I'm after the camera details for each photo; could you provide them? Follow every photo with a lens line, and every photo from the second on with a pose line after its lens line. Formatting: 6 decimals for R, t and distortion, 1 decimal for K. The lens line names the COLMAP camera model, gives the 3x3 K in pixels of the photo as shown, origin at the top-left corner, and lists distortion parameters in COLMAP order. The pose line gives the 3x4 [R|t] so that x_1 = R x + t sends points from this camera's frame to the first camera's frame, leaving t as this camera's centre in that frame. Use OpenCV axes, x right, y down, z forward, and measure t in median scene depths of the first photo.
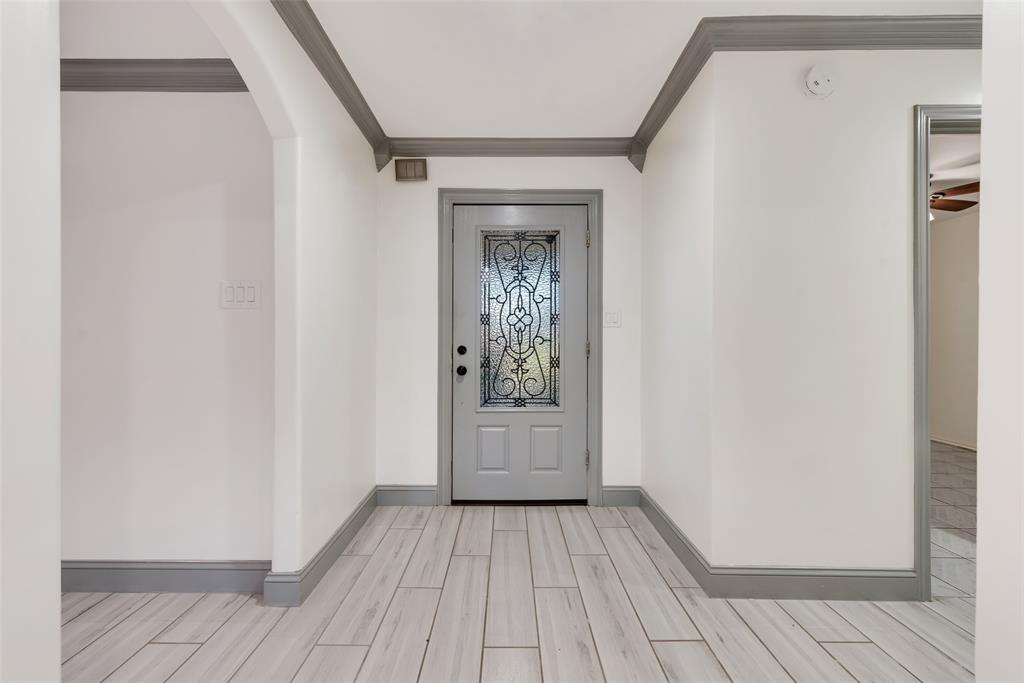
lens RADIAL K [[409.3, 0, 506.6], [0, 409.3, 331.8], [0, 0, 1]] dist [-0.000721, -0.000084]
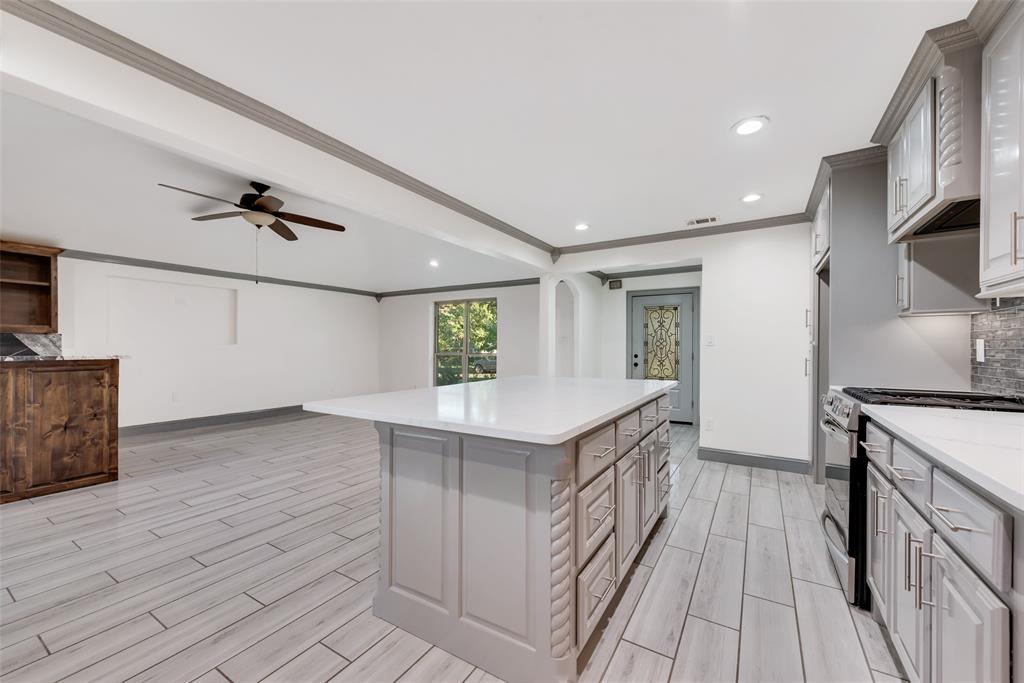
lens RADIAL K [[402.3, 0, 512.0], [0, 402.3, 341.5], [0, 0, 1]] dist [0.000746, -0.000007]
pose [[0.854796, -0.008014, -0.518903, 0.505953], [-0.000095, 0.999878, -0.015599, -0.005419], [0.518964, 0.013383, 0.854691, -1.446028]]
